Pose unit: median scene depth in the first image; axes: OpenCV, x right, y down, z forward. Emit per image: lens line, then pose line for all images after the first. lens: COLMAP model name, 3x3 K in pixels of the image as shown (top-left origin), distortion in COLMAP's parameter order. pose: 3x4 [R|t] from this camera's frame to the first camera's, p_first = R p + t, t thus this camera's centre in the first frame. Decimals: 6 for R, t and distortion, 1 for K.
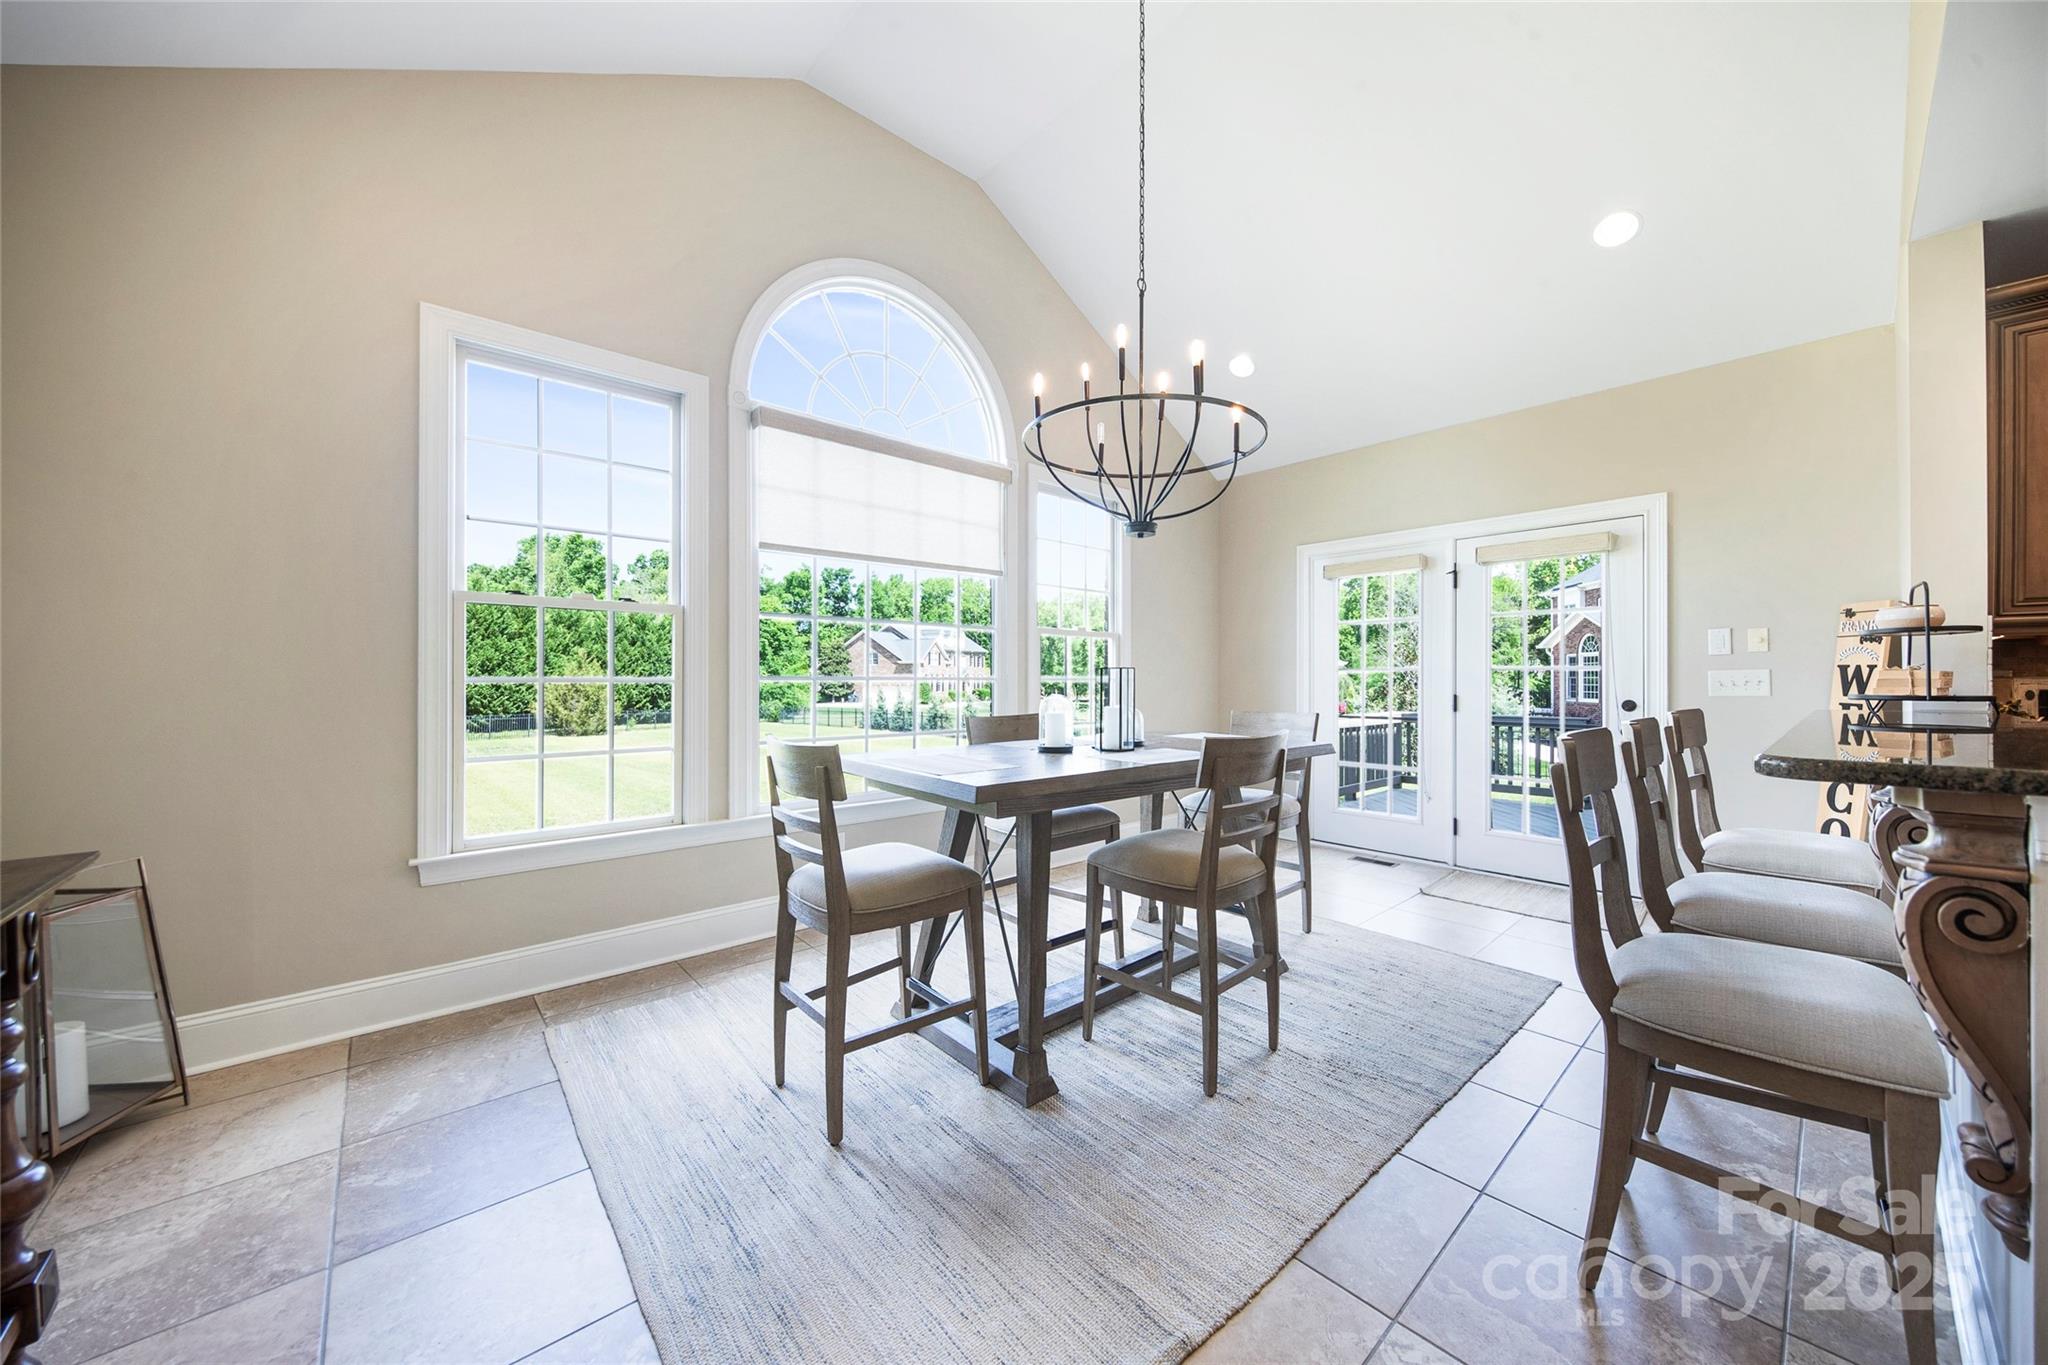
lens RADIAL K [[758.7, 0, 1027.9], [0, 758.7, 675.3], [0, 0, 1]] dist [0.001466, 0.000027]
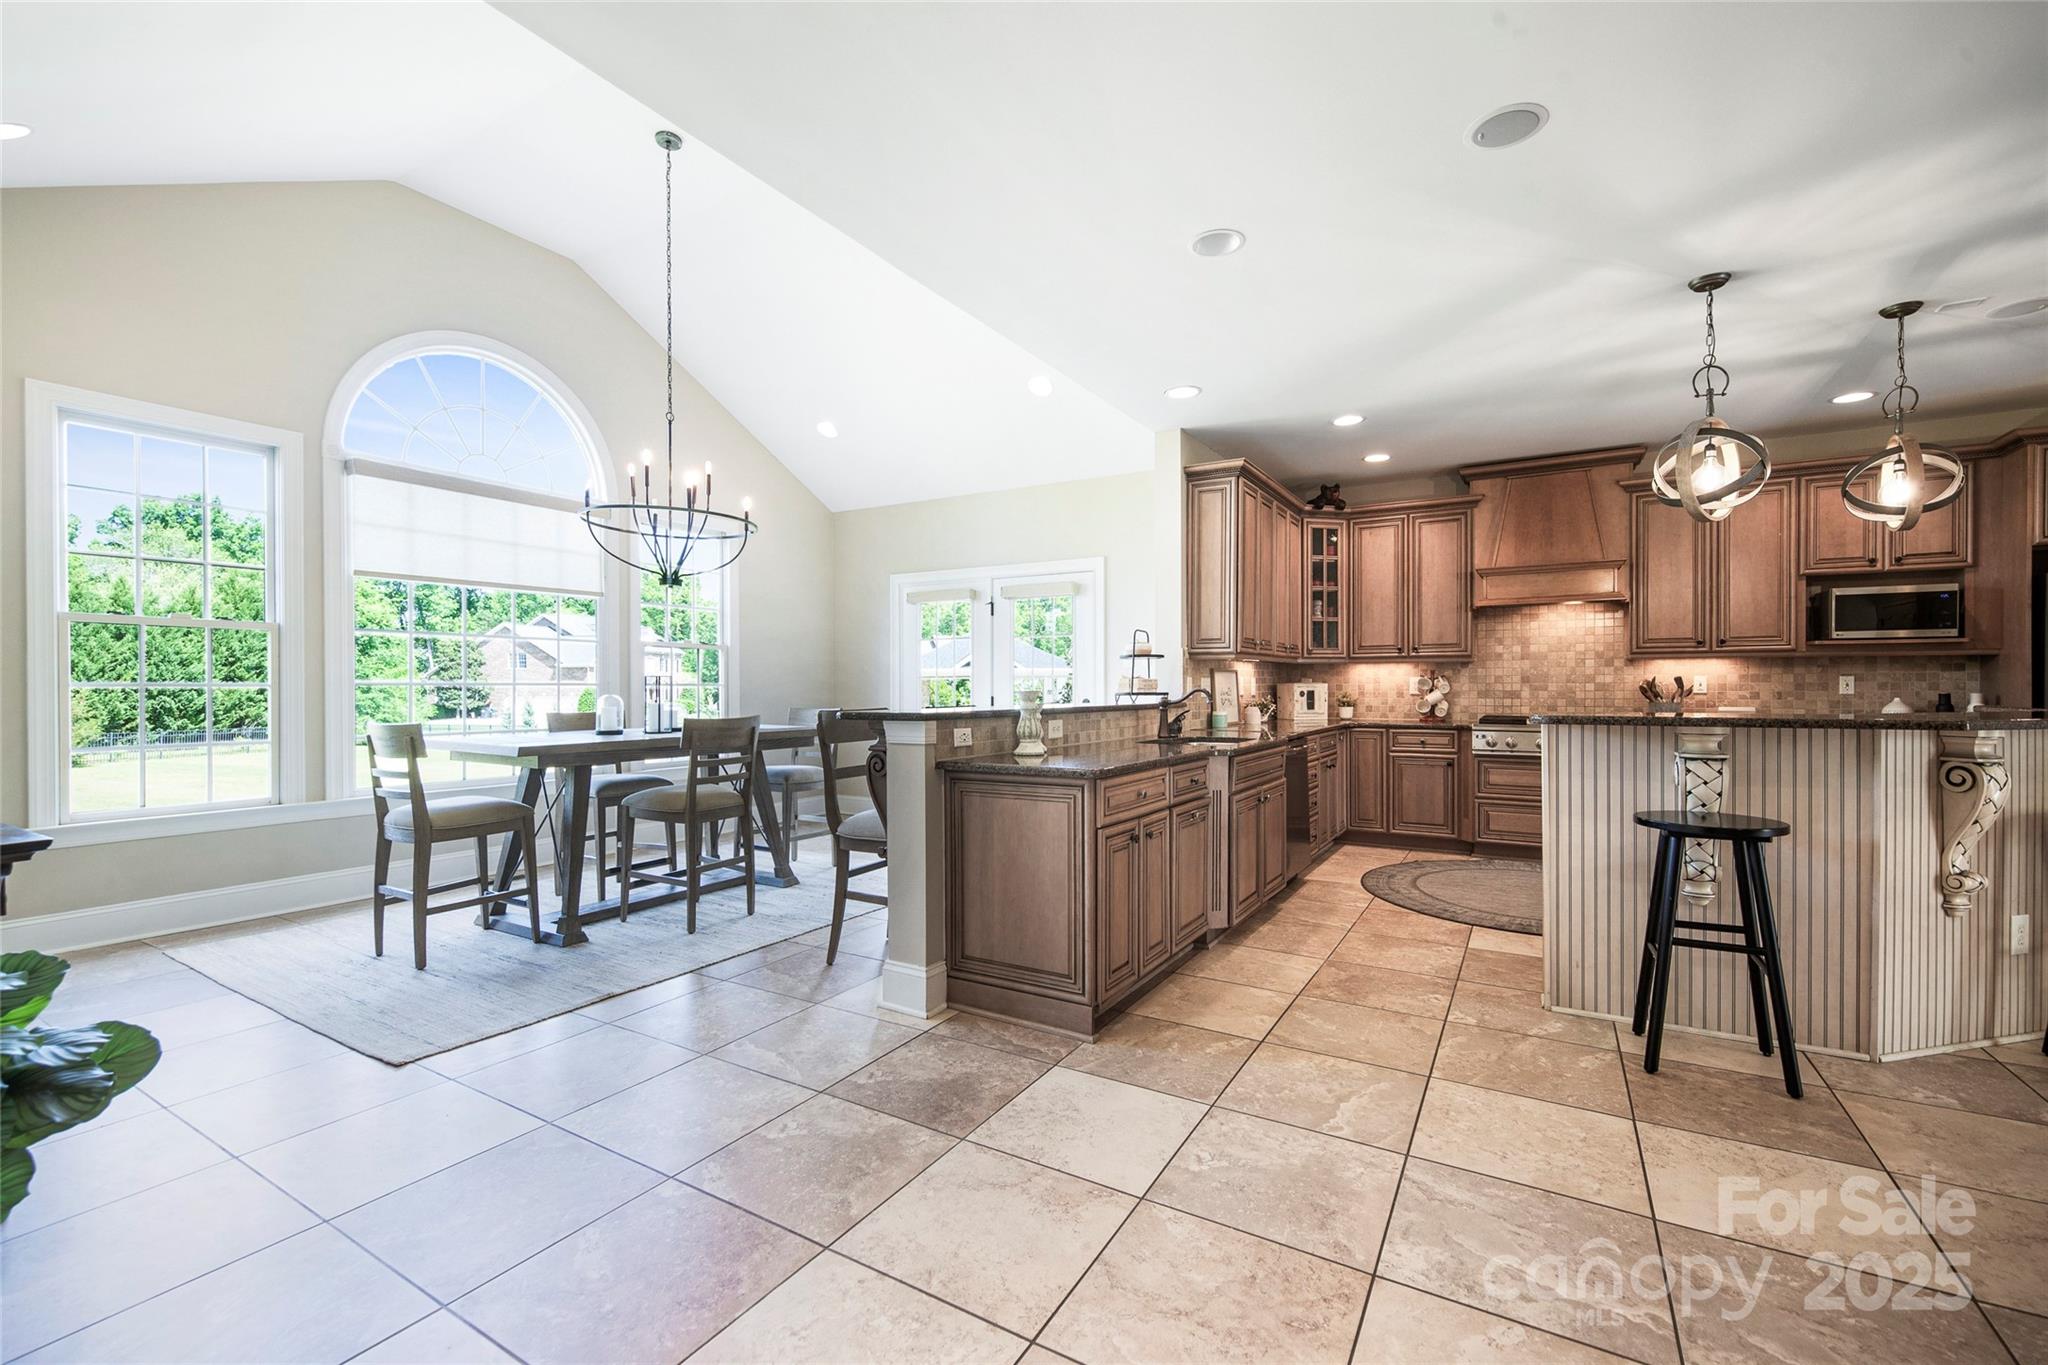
lens RADIAL K [[858.5, 0, 1045.7], [0, 858.5, 691.8], [0, 0, 1]] dist [-0.000480, -0.000843]
pose [[0.939295, -0.003388, 0.343094, 0.262471], [-0.000205, 0.999946, 0.010435, 0.004040], [-0.343111, -0.009872, 0.939243, -0.824410]]
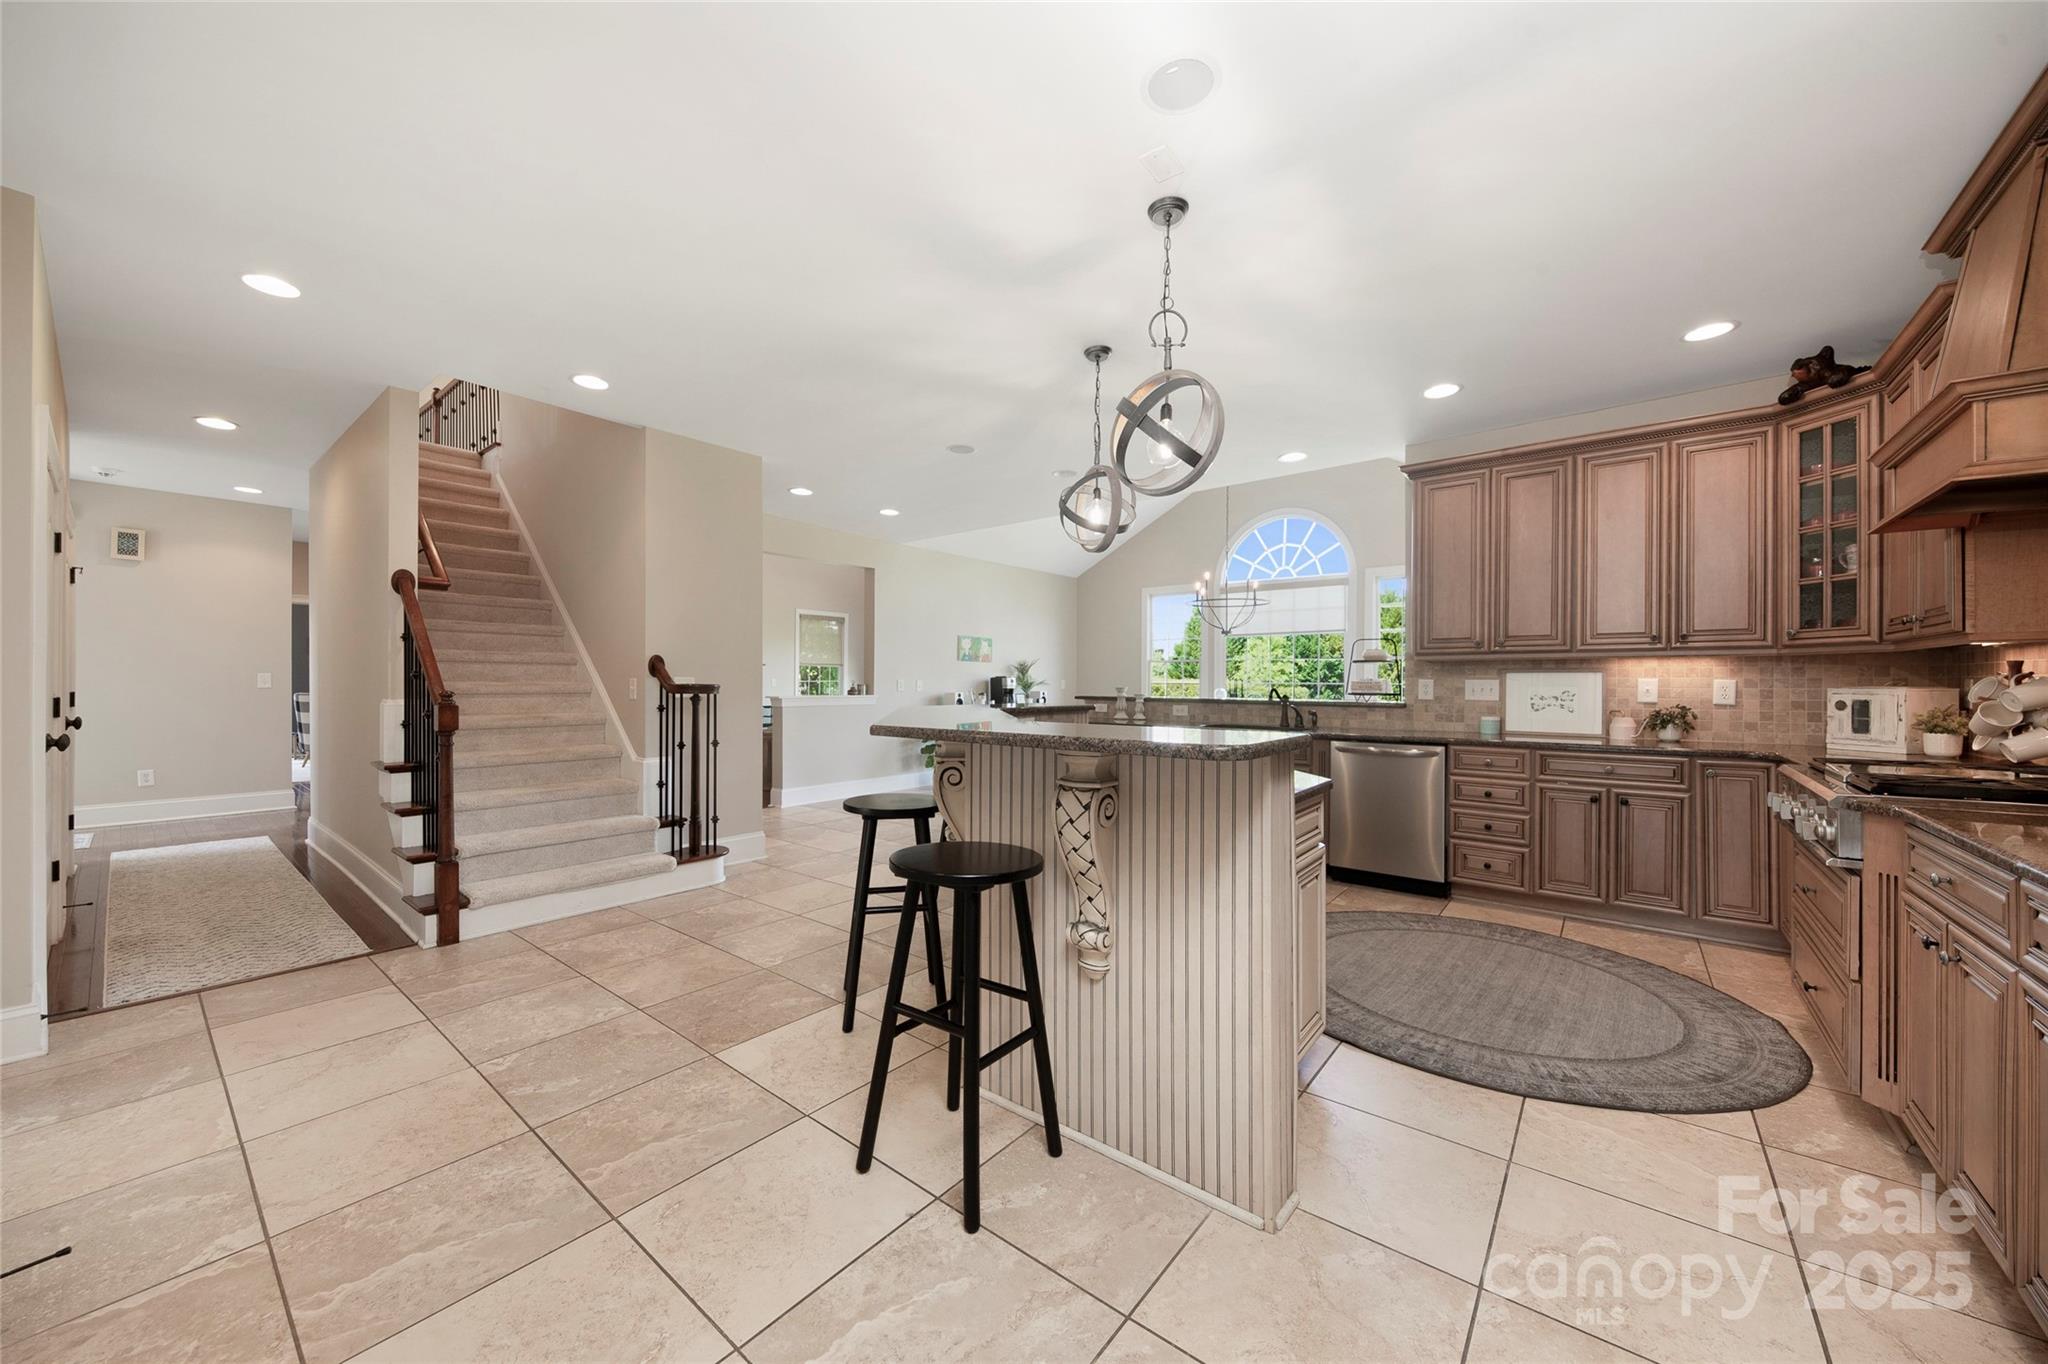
lens RADIAL K [[737.4, 0, 992.3], [0, 737.4, 683.2], [0, 0, 1]] dist [0.000001, -0.000063]
pose [[0.179675, 0.003507, -0.983720, 2.995992], [-0.001440, 0.999994, 0.003302, -0.005215], [0.983725, 0.000824, 0.179679, -0.366593]]
